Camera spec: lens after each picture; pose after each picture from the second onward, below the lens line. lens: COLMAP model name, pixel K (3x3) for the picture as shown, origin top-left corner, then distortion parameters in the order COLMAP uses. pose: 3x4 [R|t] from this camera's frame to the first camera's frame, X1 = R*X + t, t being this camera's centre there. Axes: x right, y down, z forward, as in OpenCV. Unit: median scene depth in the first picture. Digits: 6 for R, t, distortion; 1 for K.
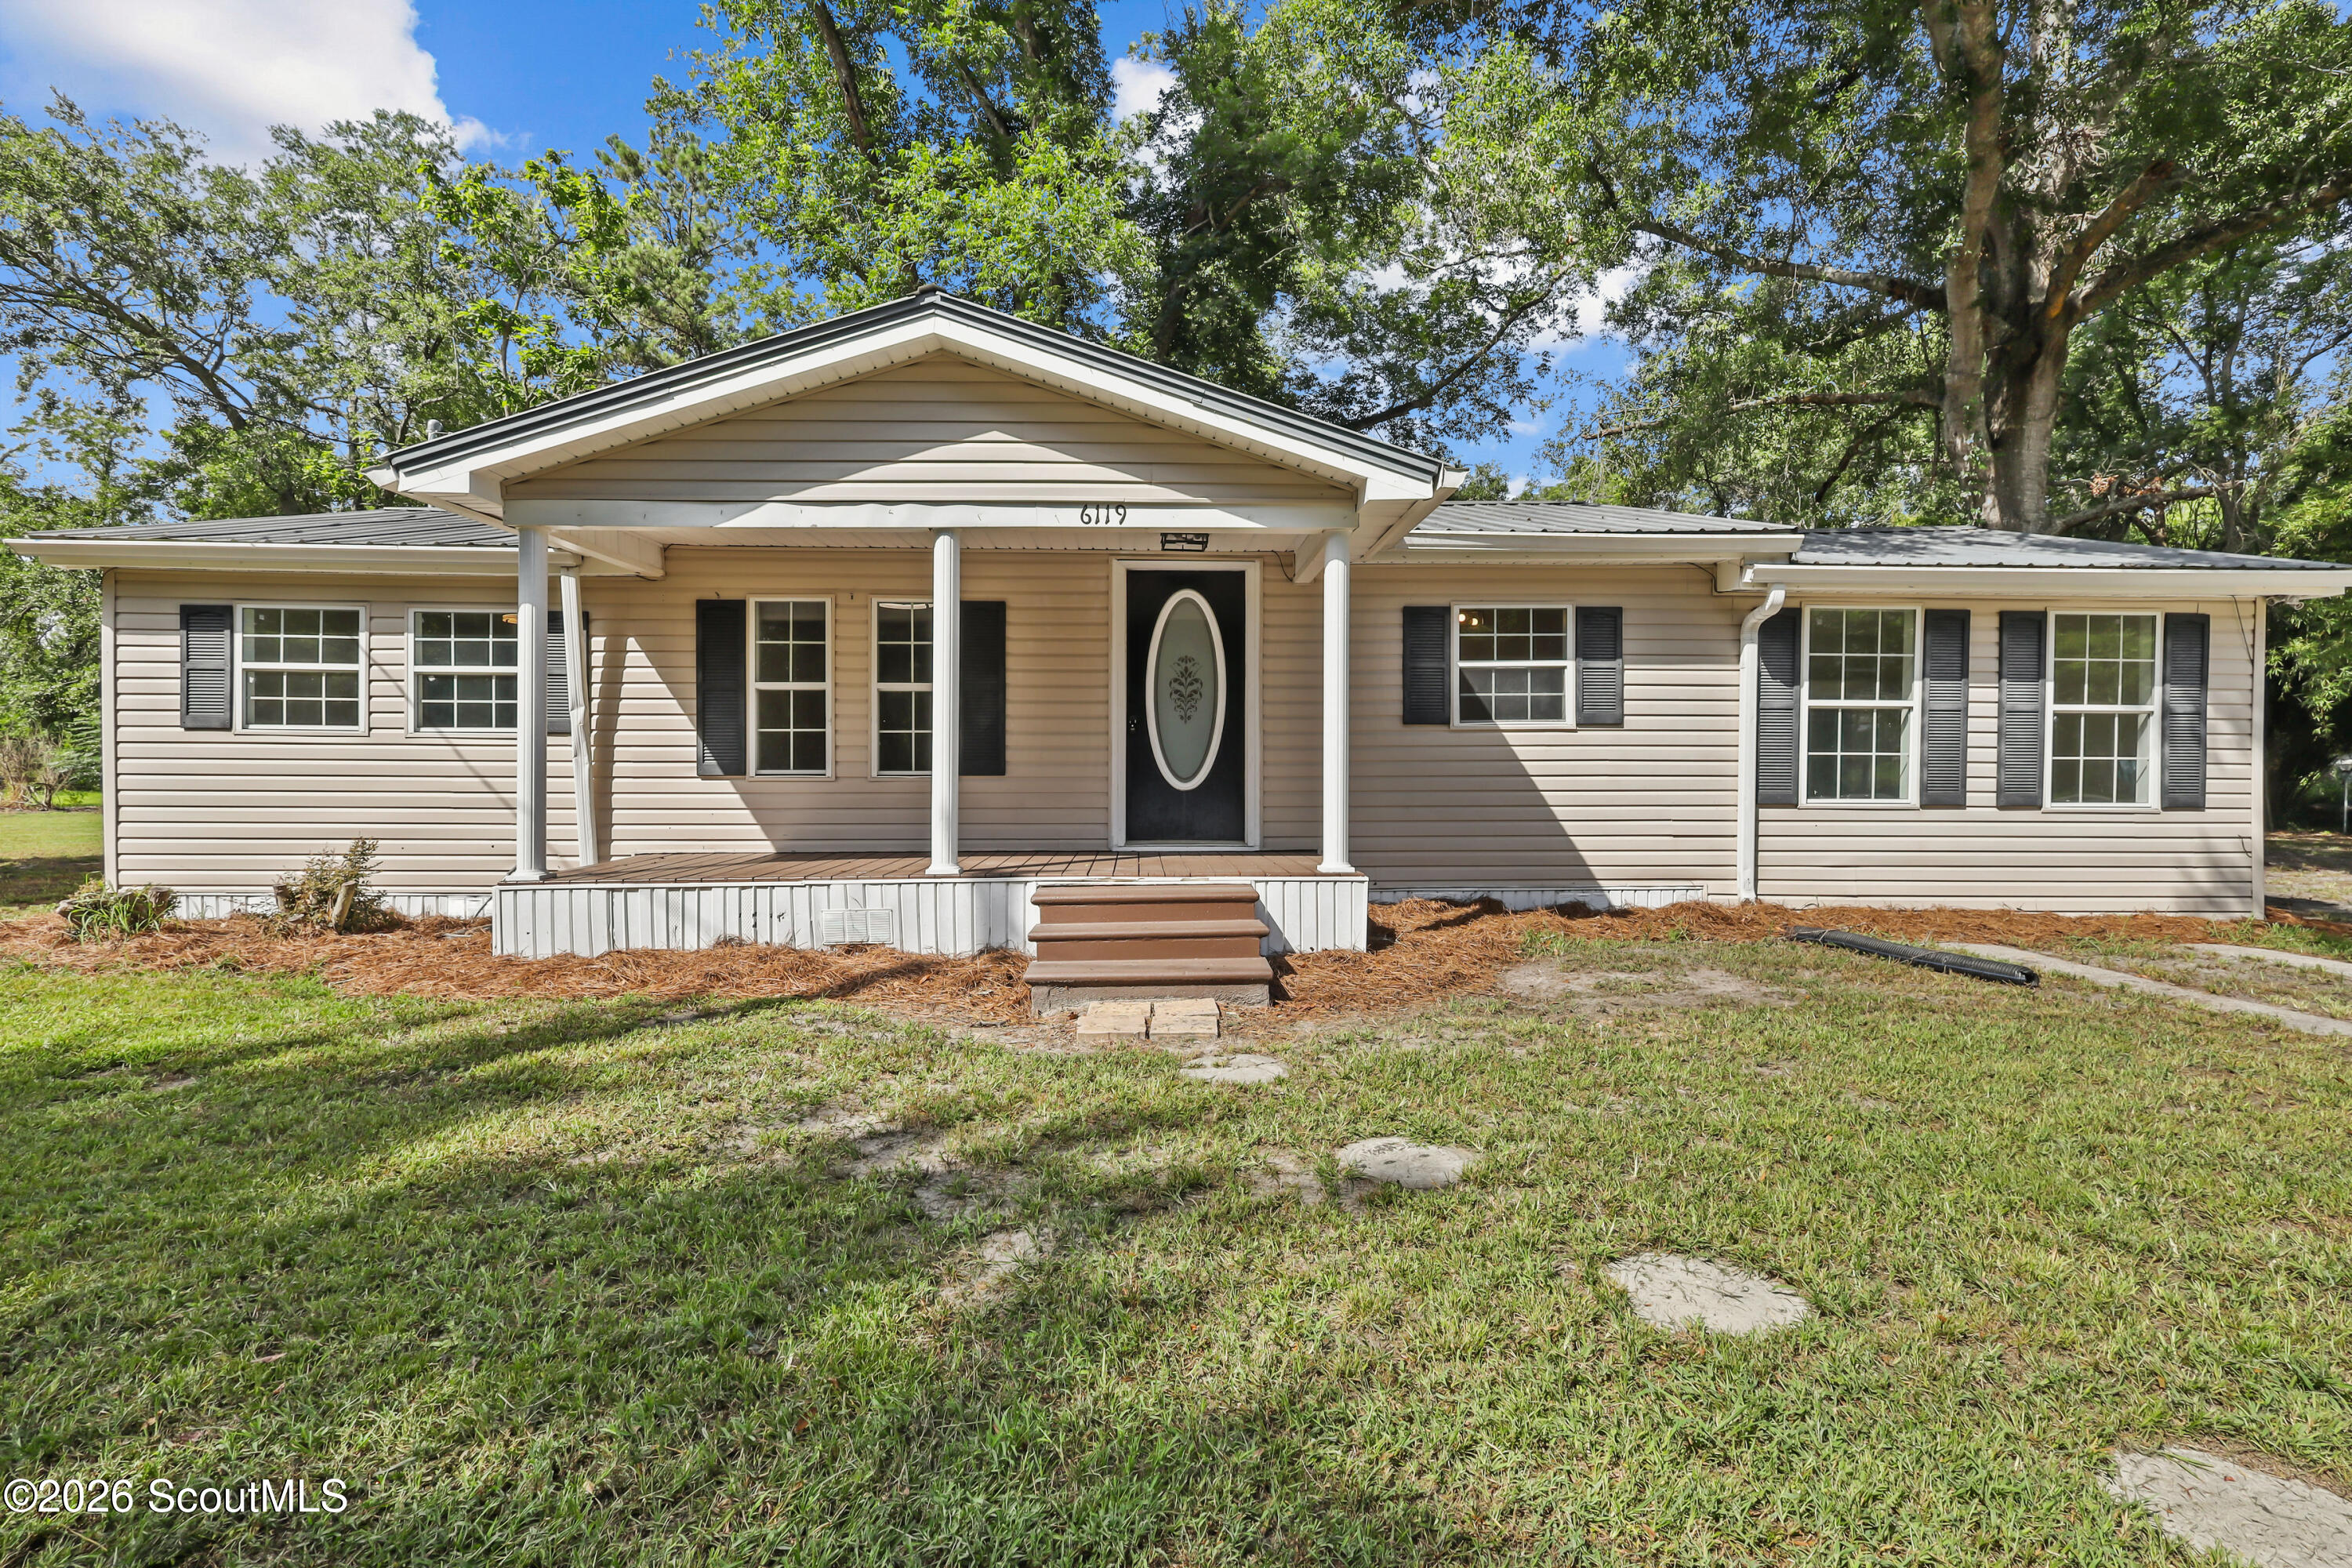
lens RADIAL K [[1086.2, 0, 1182.7], [0, 1086.2, 785.3], [0, 0, 1]] dist [-0.001821, -0.000203]
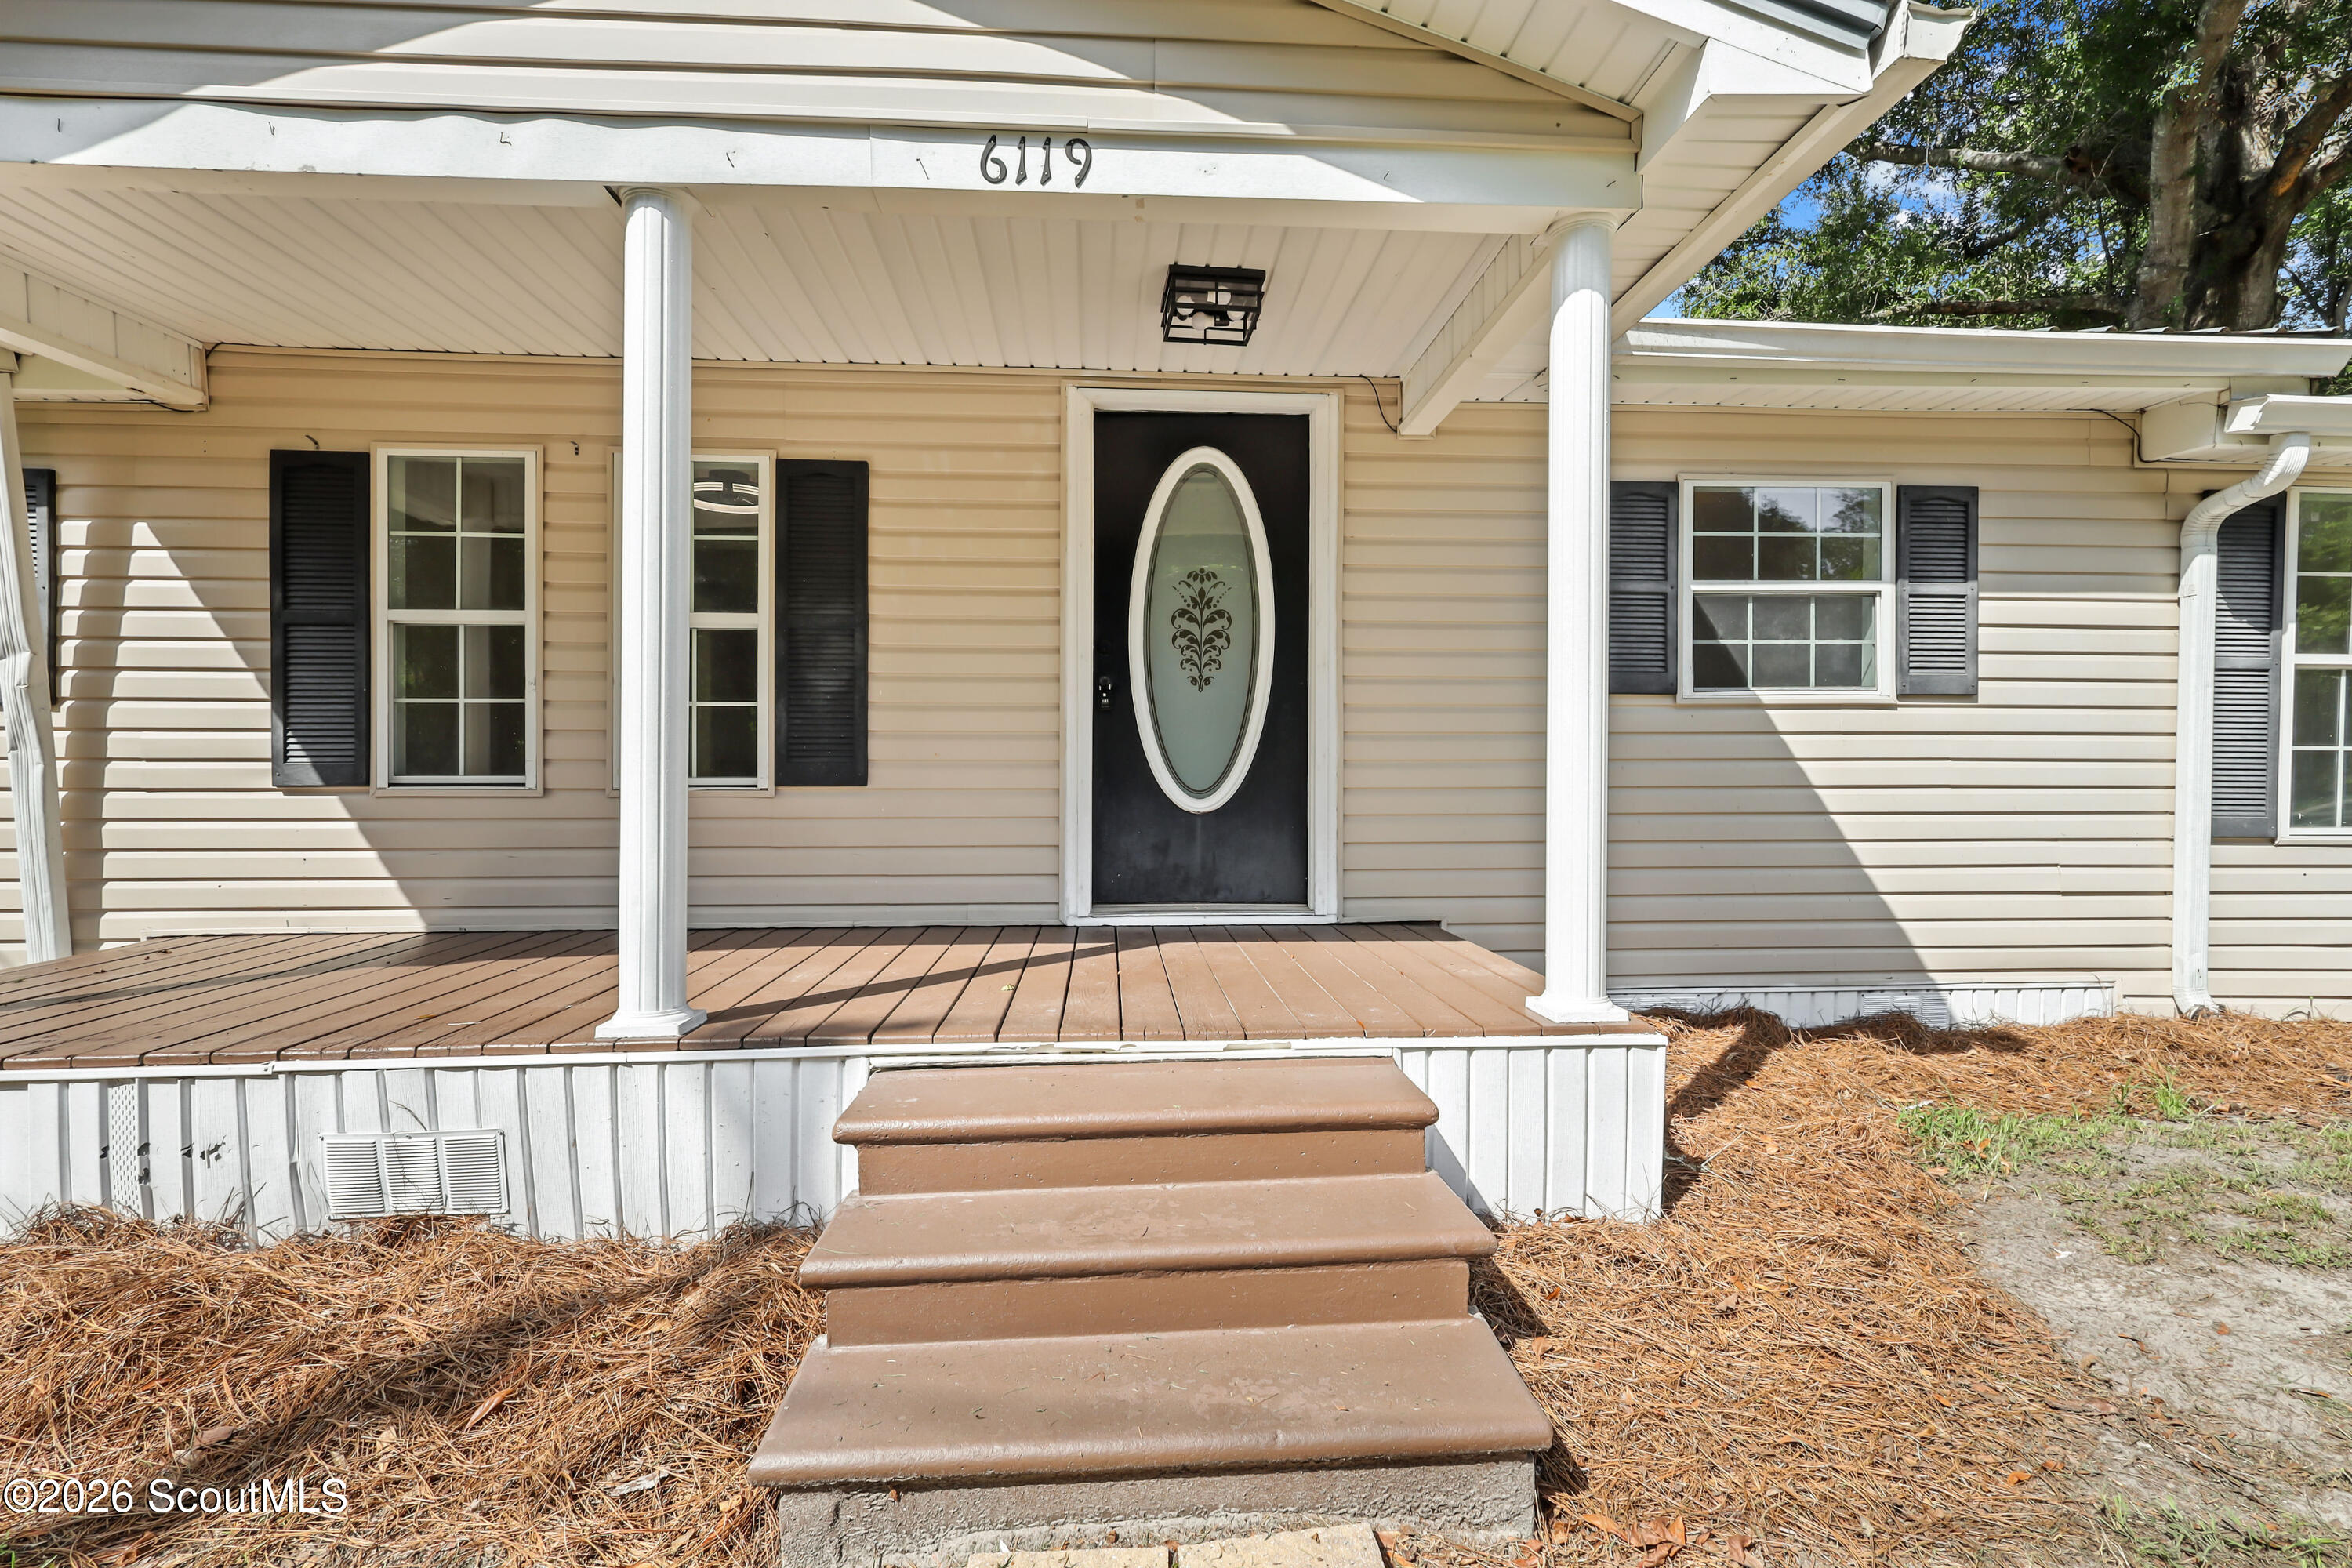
lens RADIAL K [[1086.2, 0, 1171.3], [0, 1086.2, 778.6], [0, 0, 1]] dist [-0.001821, -0.000203]
pose [[0.999839, 0.001247, 0.017893, -0.022766], [-0.001174, 0.999991, -0.004065, -0.011008], [-0.017898, 0.004043, 0.999832, 0.463510]]
